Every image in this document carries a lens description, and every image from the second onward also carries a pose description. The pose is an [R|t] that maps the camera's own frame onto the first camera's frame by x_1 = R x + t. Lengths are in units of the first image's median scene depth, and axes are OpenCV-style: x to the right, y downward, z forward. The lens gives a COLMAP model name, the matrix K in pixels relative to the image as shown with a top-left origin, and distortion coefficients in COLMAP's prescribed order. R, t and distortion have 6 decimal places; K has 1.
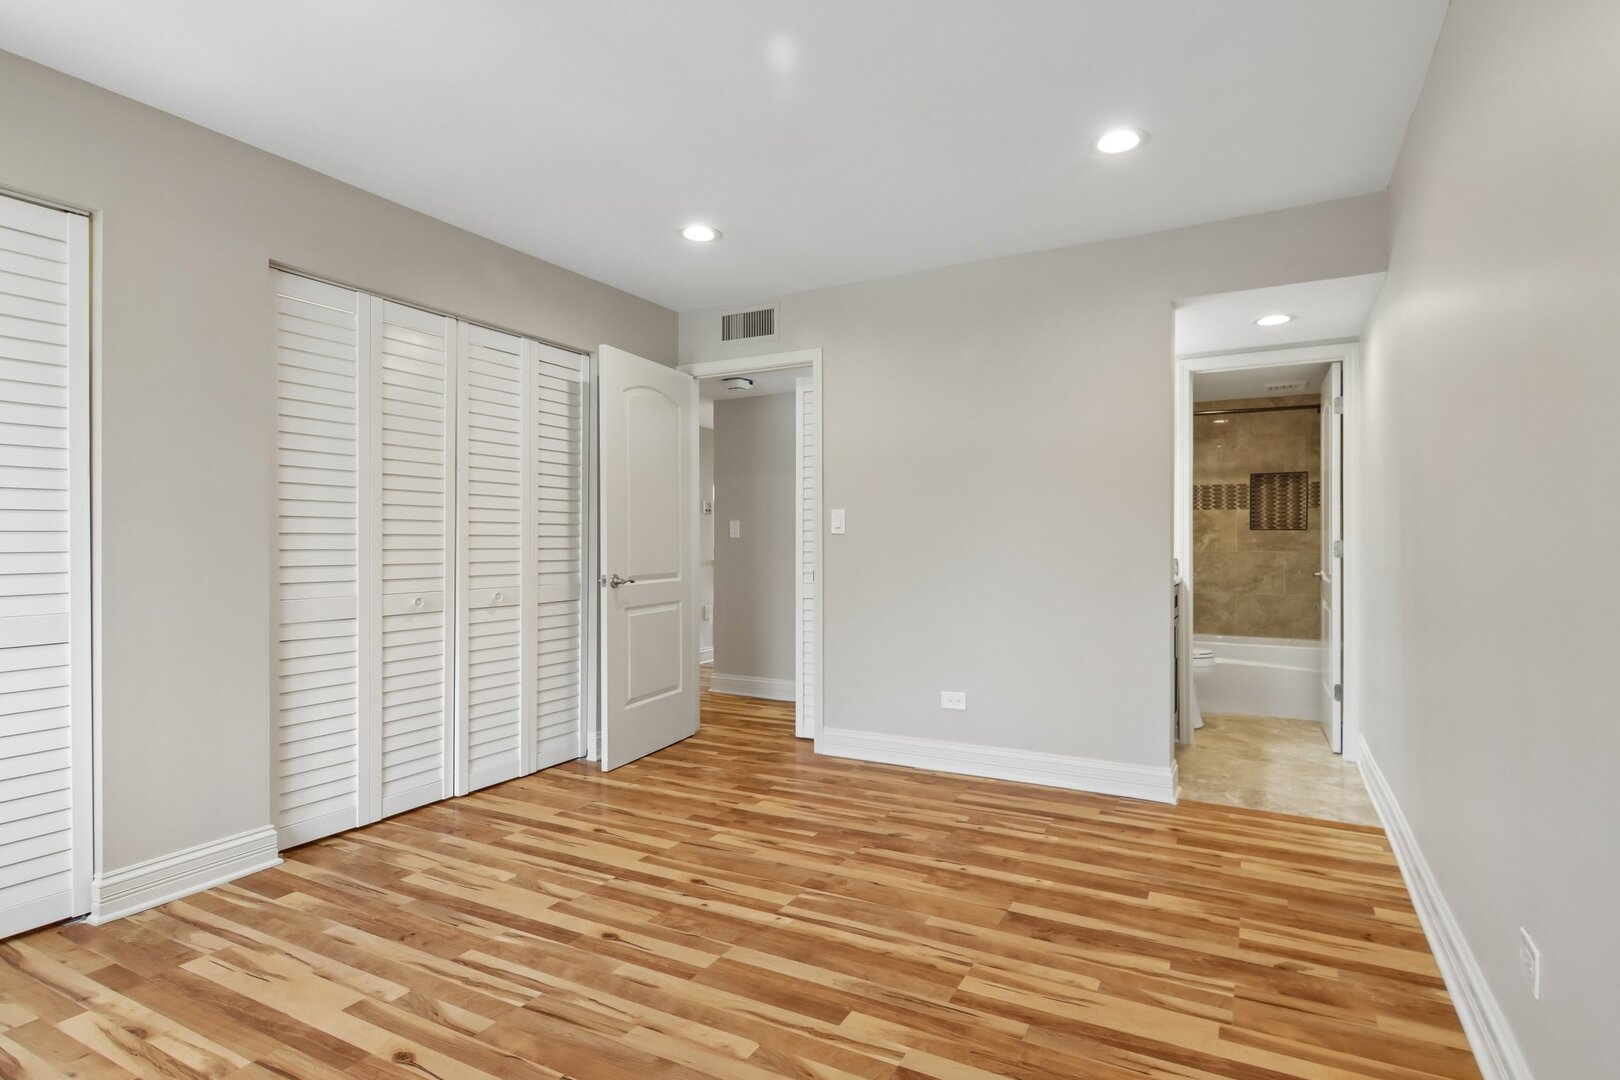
lens RADIAL K [[833.4, 0, 817.8], [0, 833.4, 538.7], [0, 0, 1]] dist [-0.002026, -0.001014]
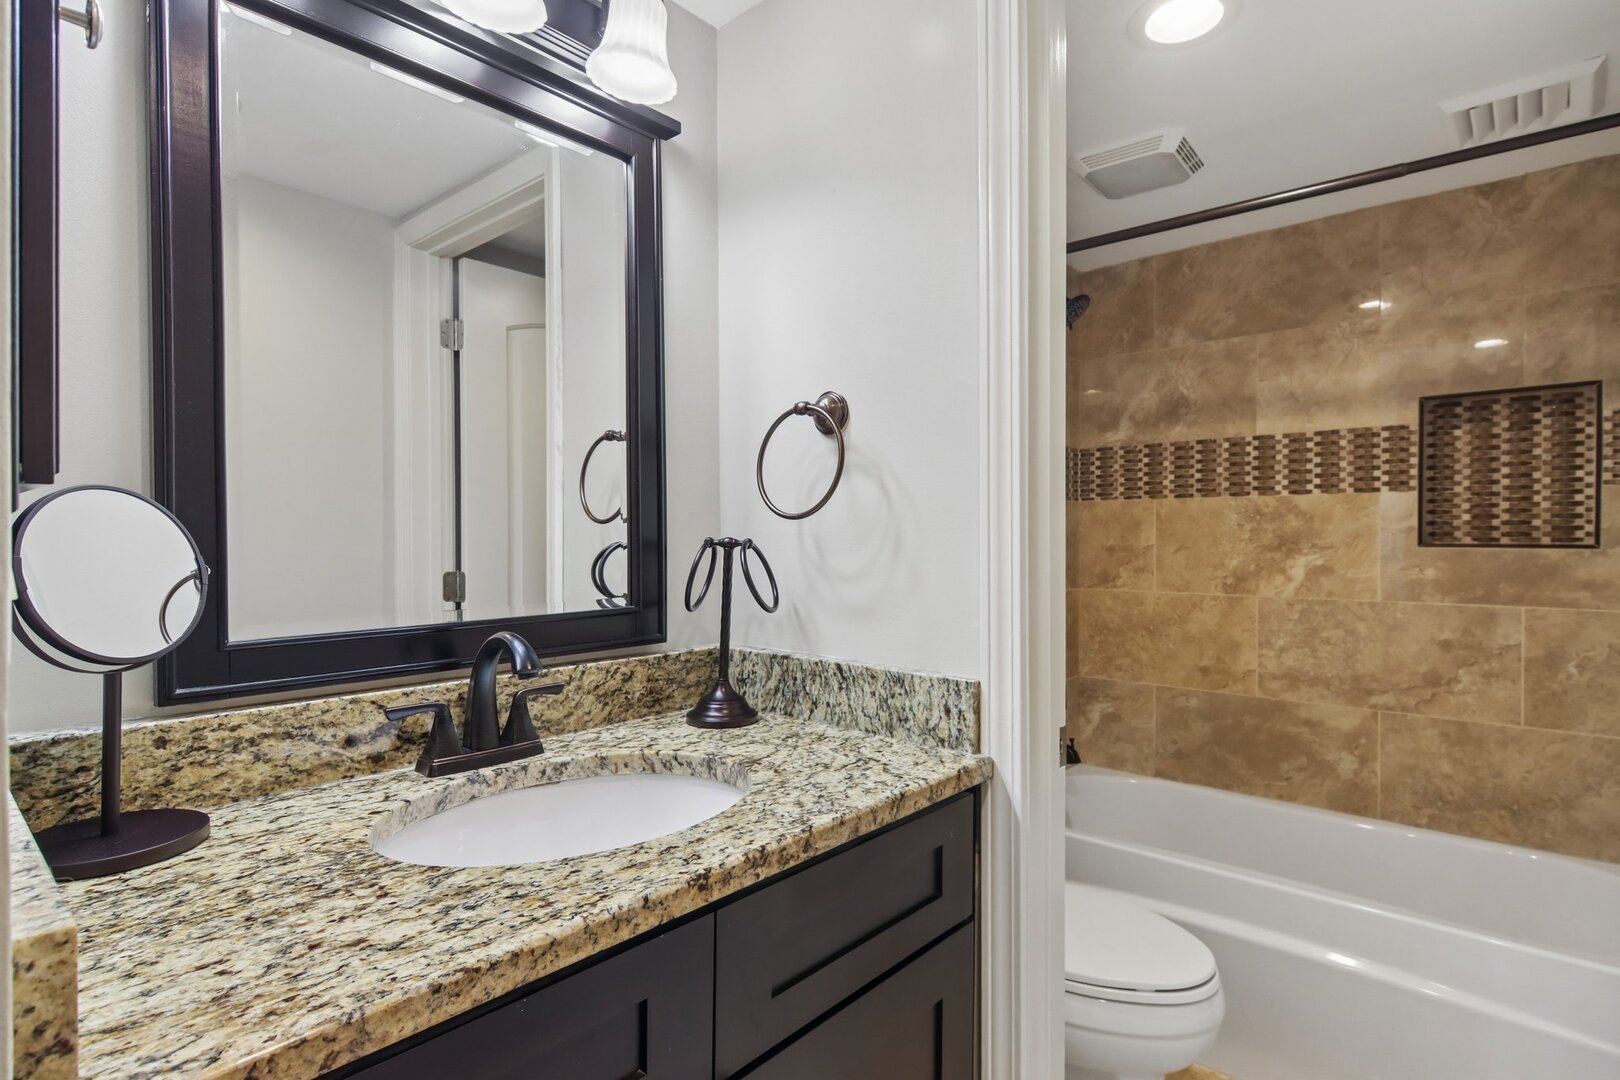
lens RADIAL K [[833.4, 0, 800.6], [0, 833.4, 538.4], [0, 0, 1]] dist [-0.002026, -0.001014]
pose [[0.968531, 0.002279, -0.248882, 0.341933], [-0.002654, 0.999996, -0.001174, -0.012848], [0.248878, 0.001798, 0.968533, 0.565599]]
